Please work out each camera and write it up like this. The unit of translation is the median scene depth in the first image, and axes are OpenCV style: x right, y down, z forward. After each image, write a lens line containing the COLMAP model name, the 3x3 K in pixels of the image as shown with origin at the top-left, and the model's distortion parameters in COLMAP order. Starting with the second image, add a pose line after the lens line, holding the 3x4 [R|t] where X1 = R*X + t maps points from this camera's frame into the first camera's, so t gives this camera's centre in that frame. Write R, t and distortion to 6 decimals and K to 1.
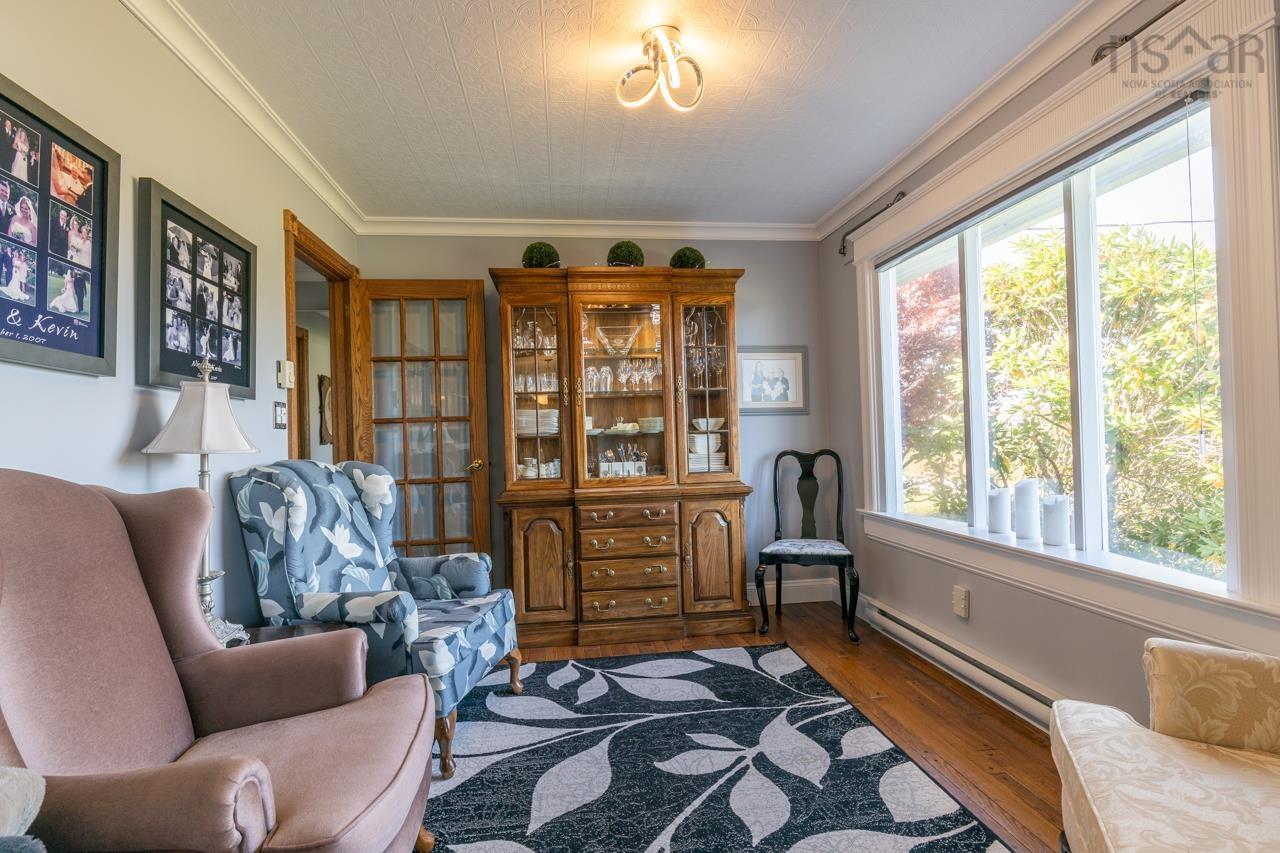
lens RADIAL K [[602.0, 0, 634.8], [0, 602.0, 427.5], [0, 0, 1]] dist [-0.000349, -0.000004]
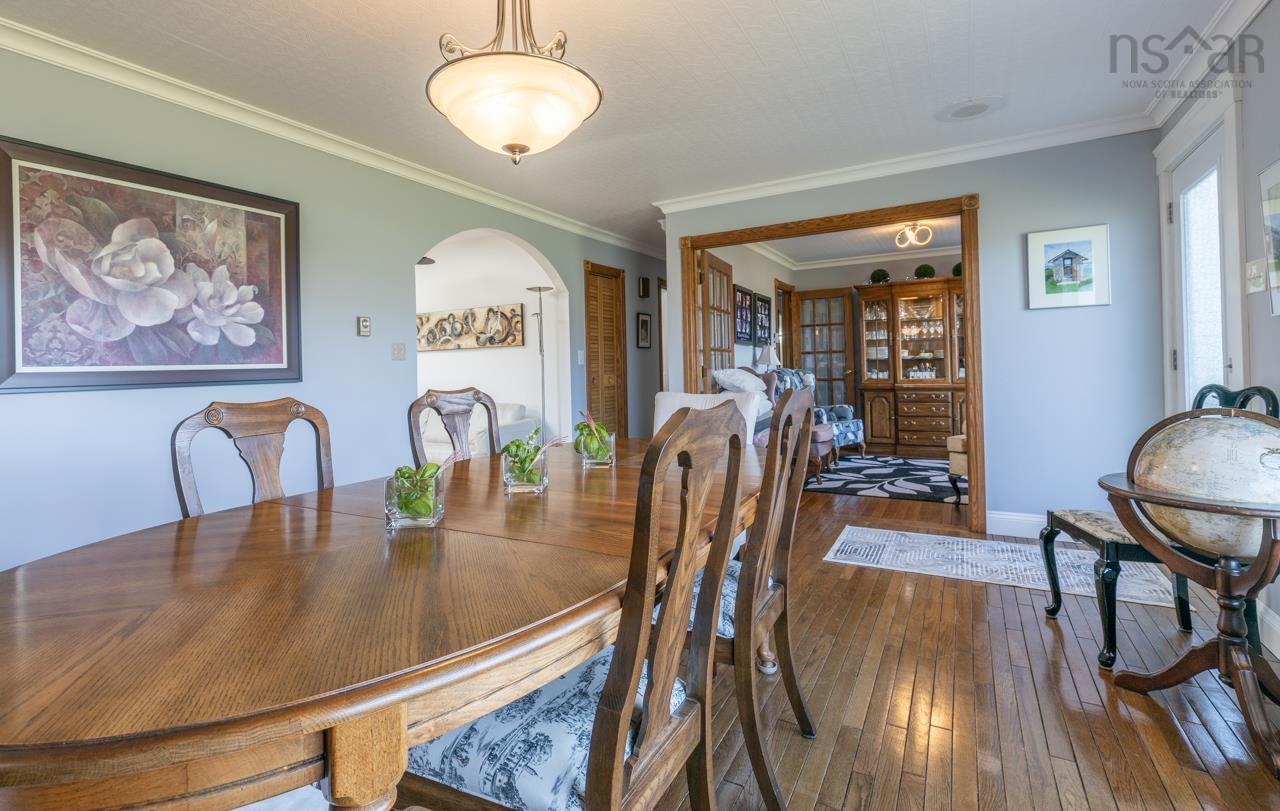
lens RADIAL K [[594.8, 0, 595.1], [0, 594.8, 363.5], [0, 0, 1]] dist [-0.000747, -0.000069]
pose [[0.779726, 0.004615, -0.626104, 0.389385], [0.010849, 0.999723, 0.020880, -0.027101], [0.626027, -0.023073, 0.779460, -1.320103]]
